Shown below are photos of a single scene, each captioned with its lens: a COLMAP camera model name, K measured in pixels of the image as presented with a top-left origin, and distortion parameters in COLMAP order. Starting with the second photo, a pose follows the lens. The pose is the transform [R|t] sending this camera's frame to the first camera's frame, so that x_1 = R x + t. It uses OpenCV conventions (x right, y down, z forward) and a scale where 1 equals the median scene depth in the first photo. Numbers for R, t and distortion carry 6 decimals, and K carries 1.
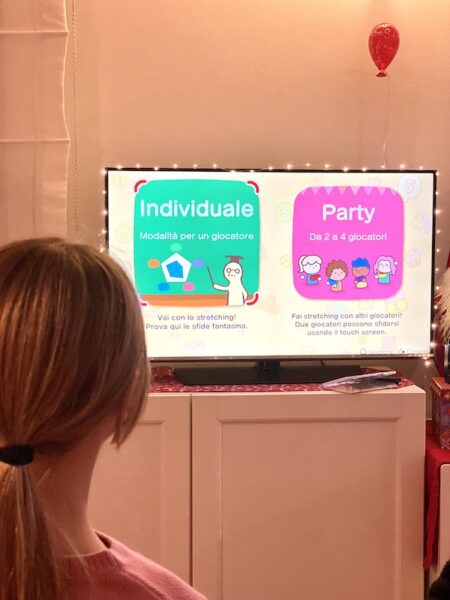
lens RADIAL K [[890.6, 0, 231.3], [0, 890.6, 295.6], [0, 0, 1]] dist [0.104115, 0.000000]
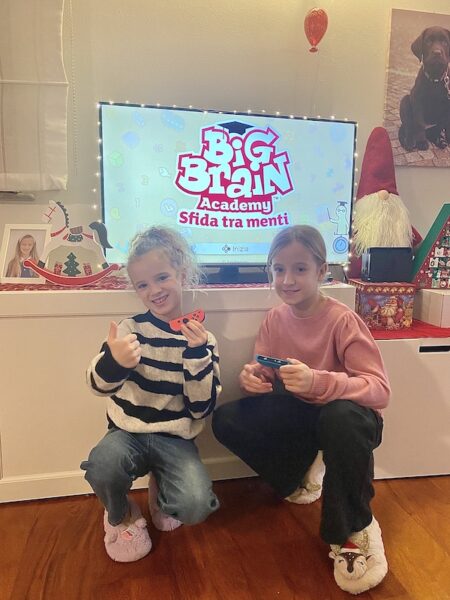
lens RADIAL K [[448.2, 0, 225.9], [0, 448.2, 301.8], [0, 0, 1]] dist [0.005147, -0.001933]
pose [[0.989129, -0.011153, 0.146626, -0.062068], [-0.000941, 0.996619, 0.082157, 0.070059], [-0.147046, -0.081402, 0.985774, 0.350377]]
